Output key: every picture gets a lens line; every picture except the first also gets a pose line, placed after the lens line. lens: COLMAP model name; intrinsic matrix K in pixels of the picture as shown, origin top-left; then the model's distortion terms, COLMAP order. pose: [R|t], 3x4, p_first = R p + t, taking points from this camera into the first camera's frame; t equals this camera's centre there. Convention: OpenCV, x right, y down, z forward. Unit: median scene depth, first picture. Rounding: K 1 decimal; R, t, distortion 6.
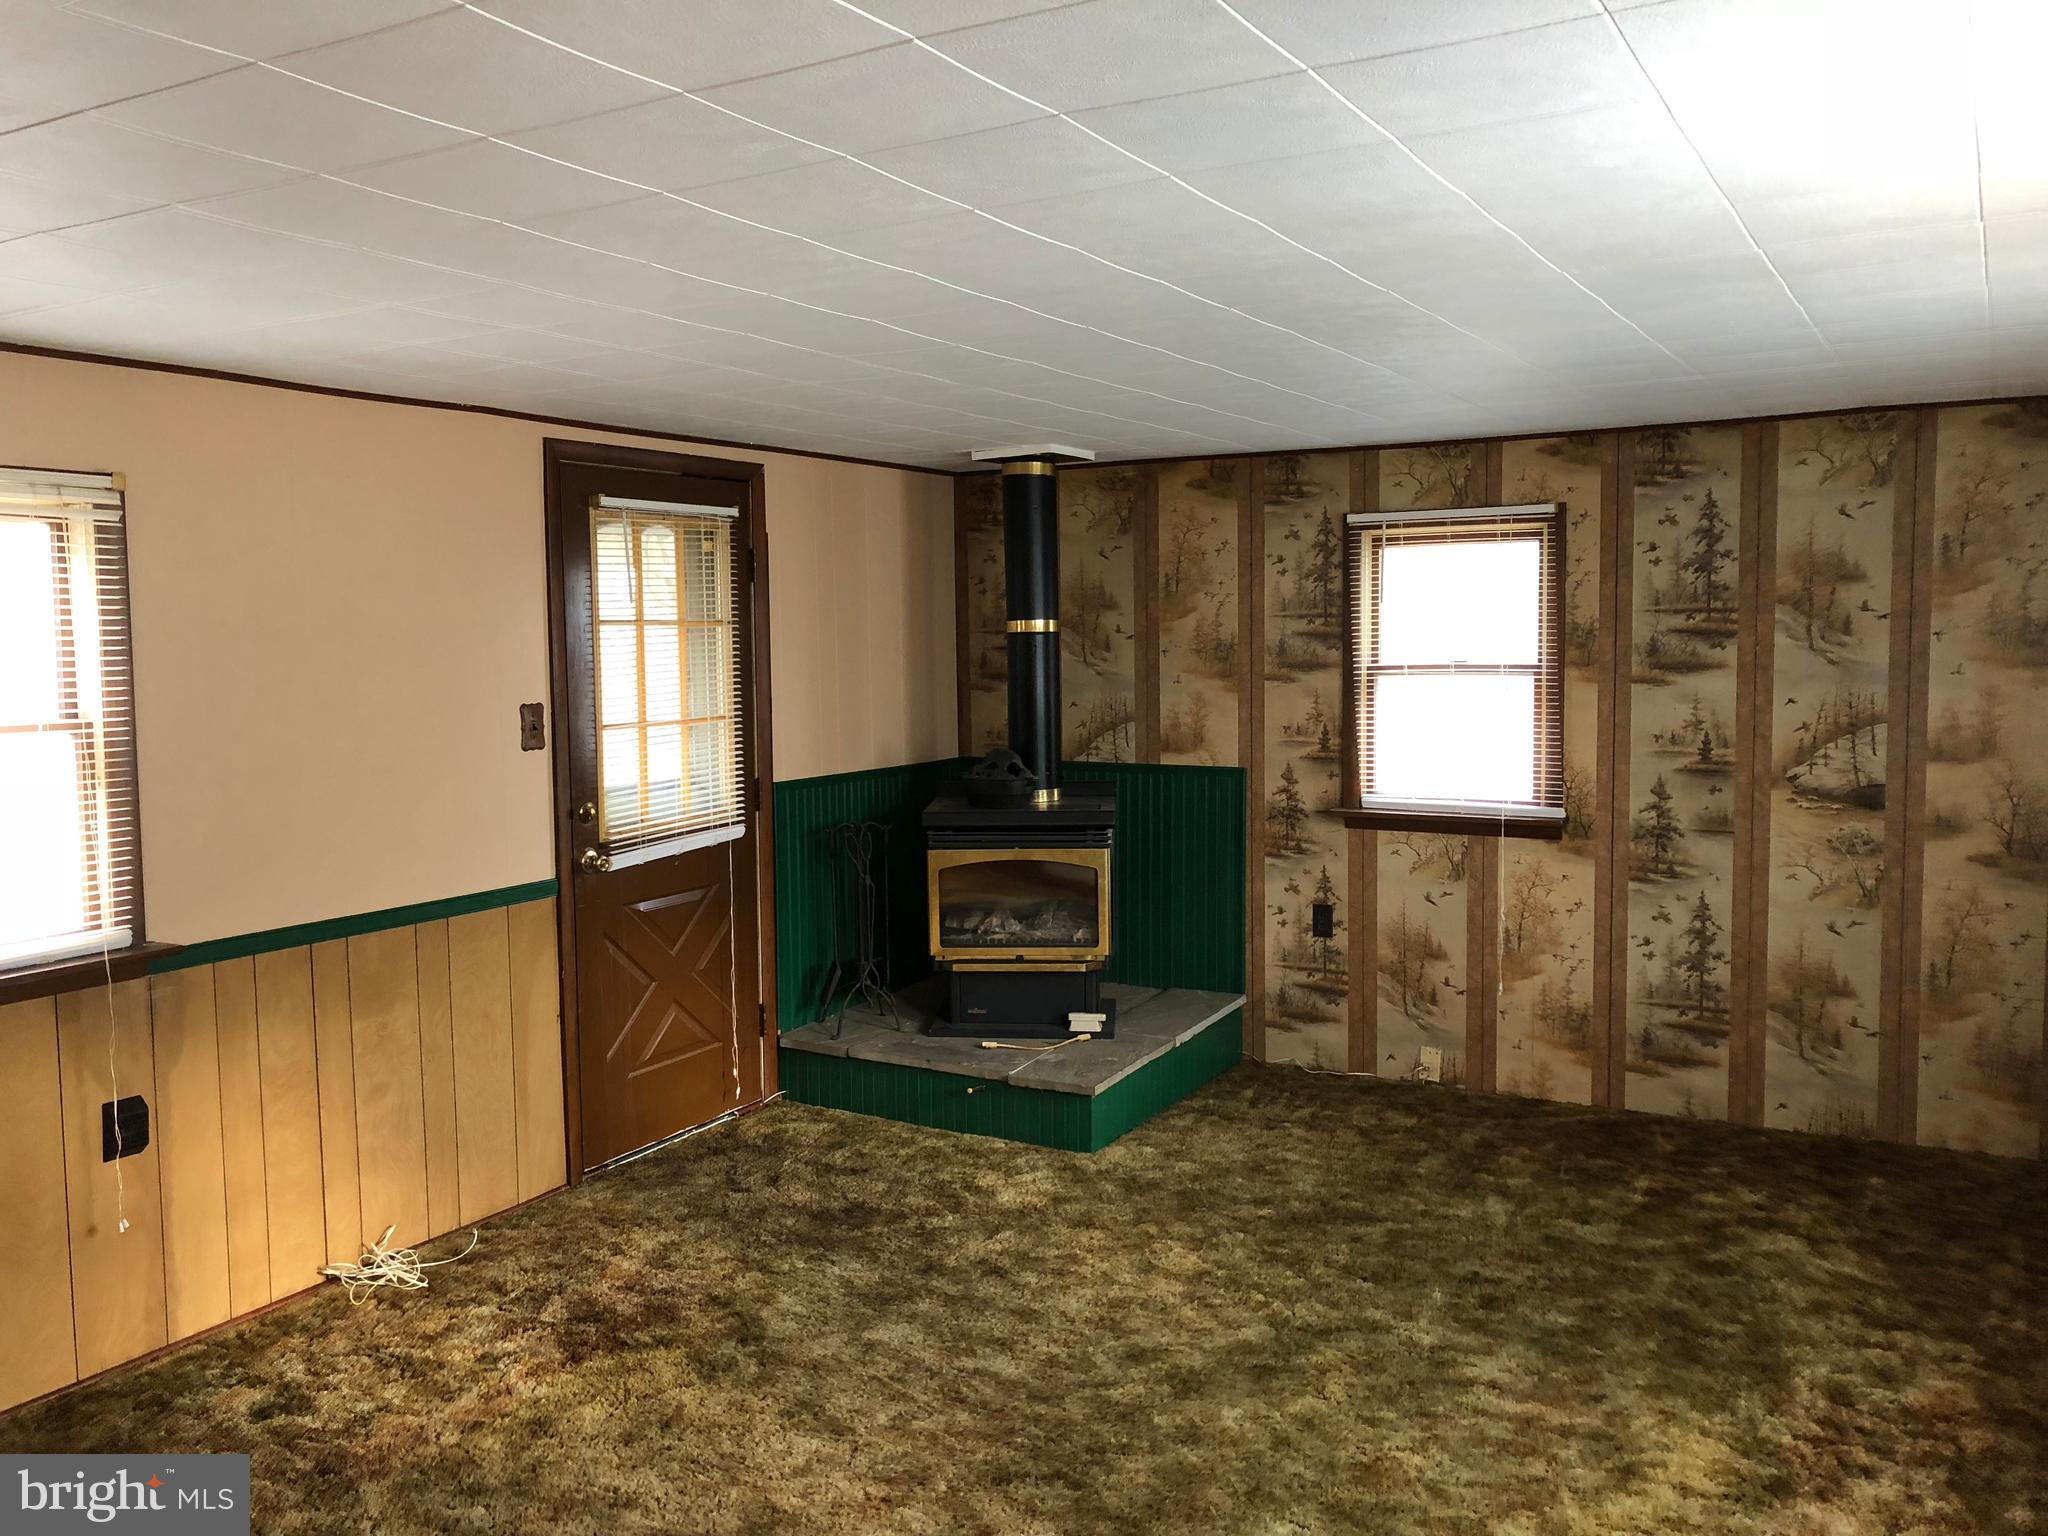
lens RADIAL K [[1647.9, 0, 1028.3], [0, 1647.9, 738.0], [0, 0, 1]] dist [0.005097, -0.001011]
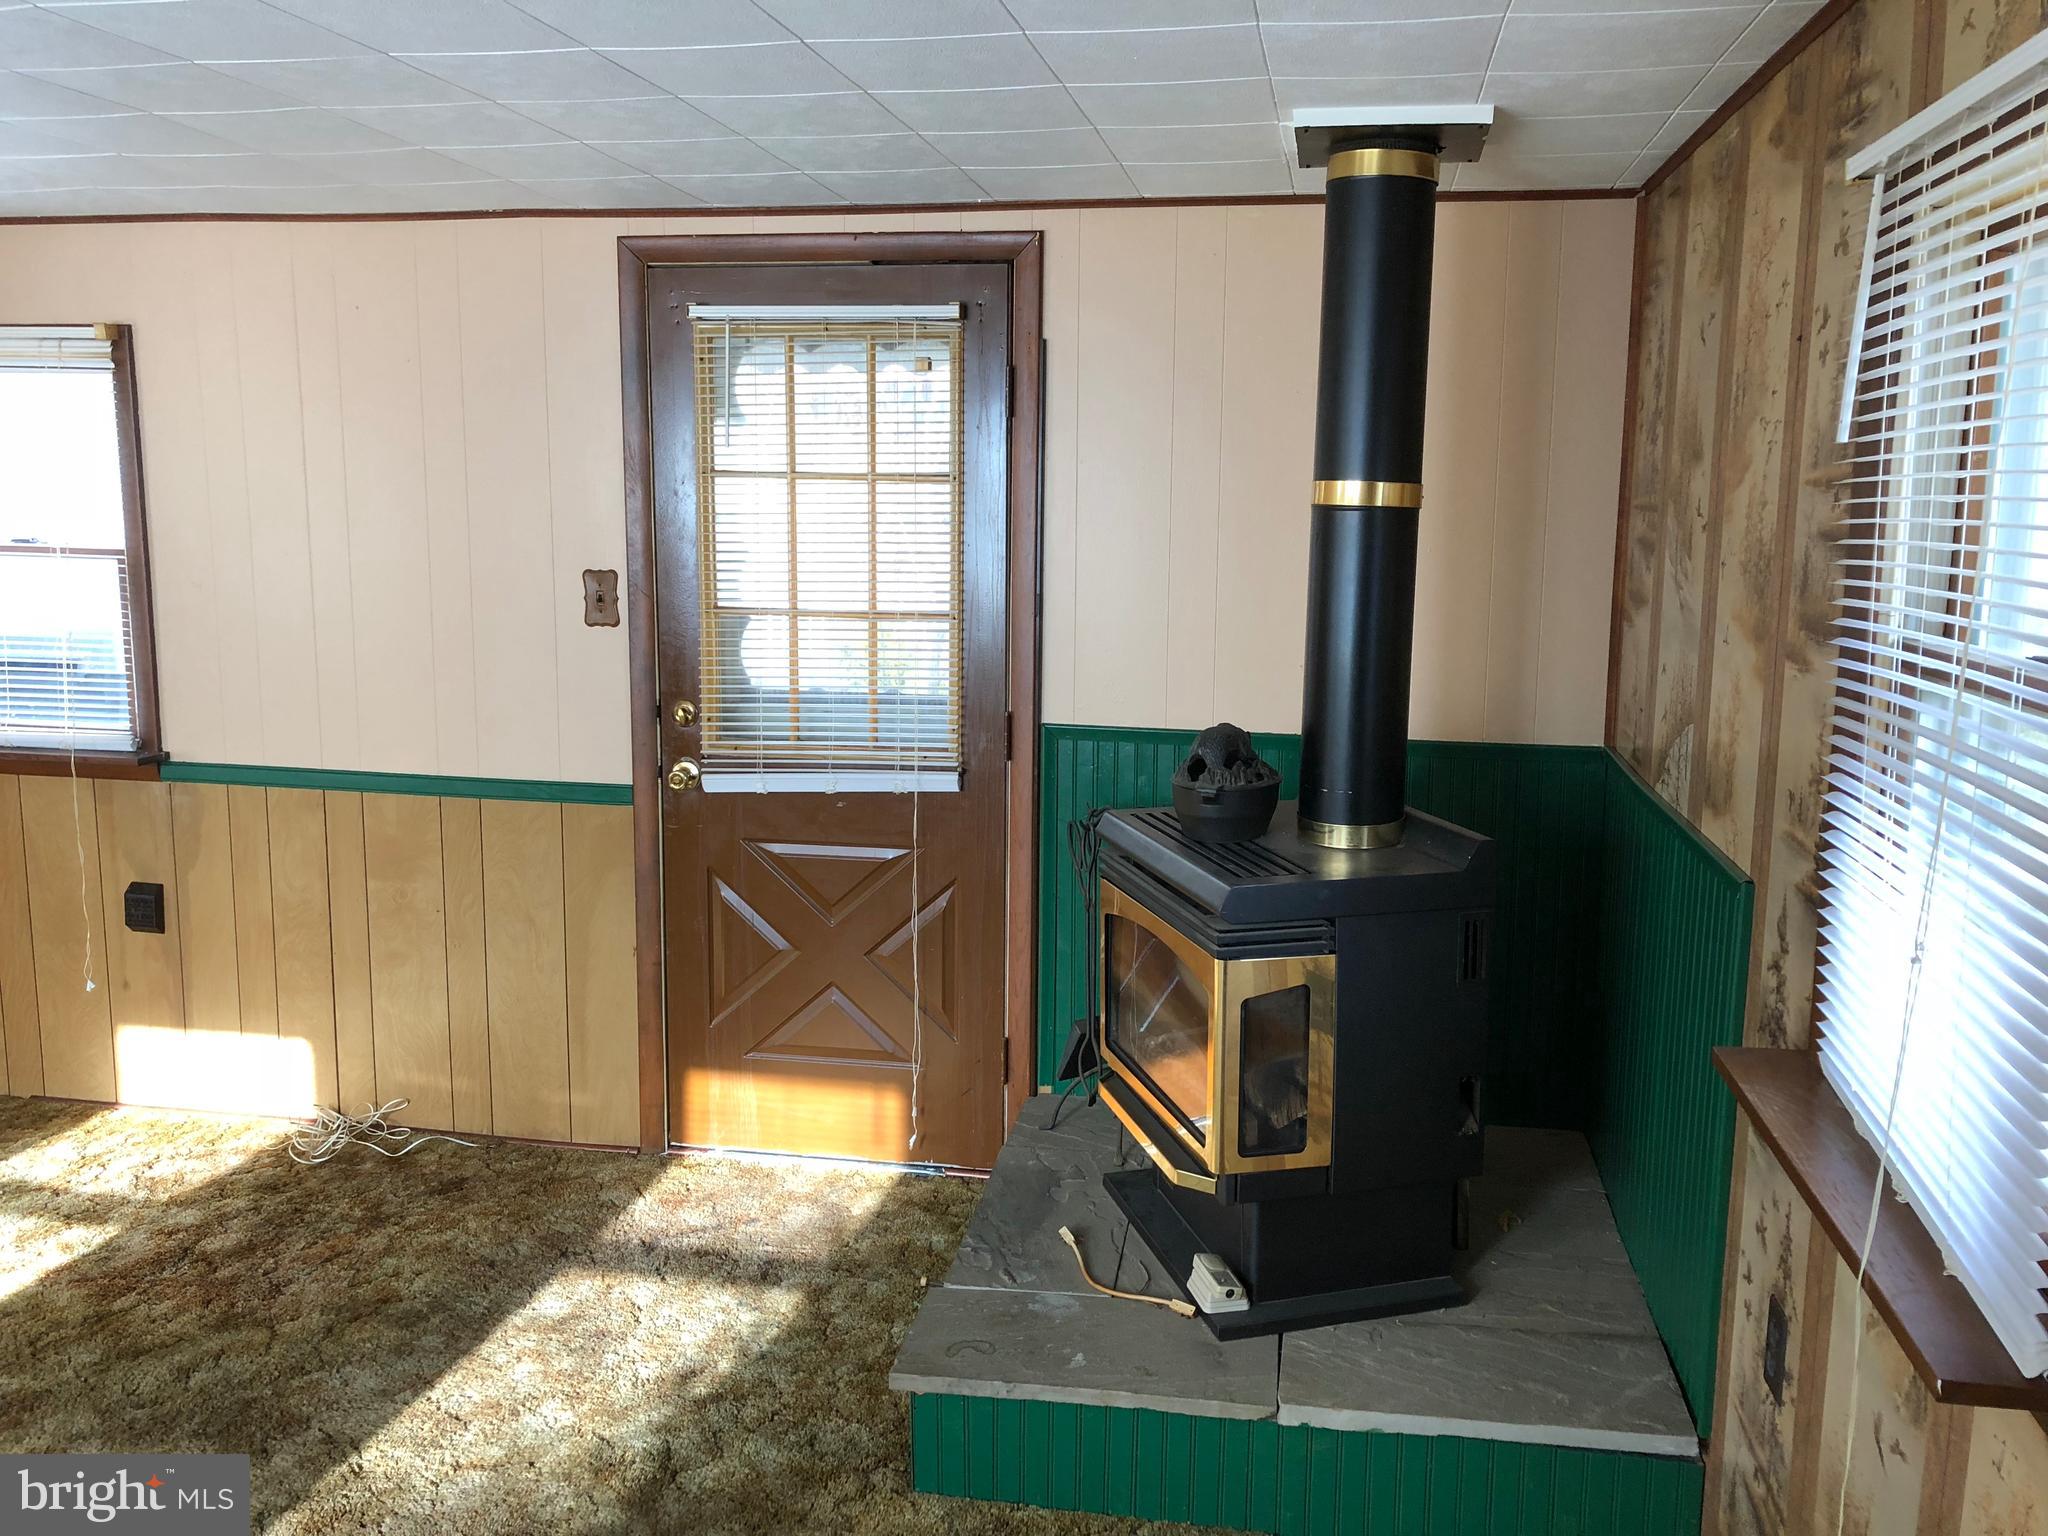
lens RADIAL K [[1647.9, 0, 1028.3], [0, 1647.9, 738.0], [0, 0, 1]] dist [0.005097, -0.001011]
pose [[0.340650, 0.153270, -0.927613, 0.546461], [-0.086791, 0.987536, 0.131299, -0.064258], [0.936176, 0.035782, 0.349707, 0.909808]]
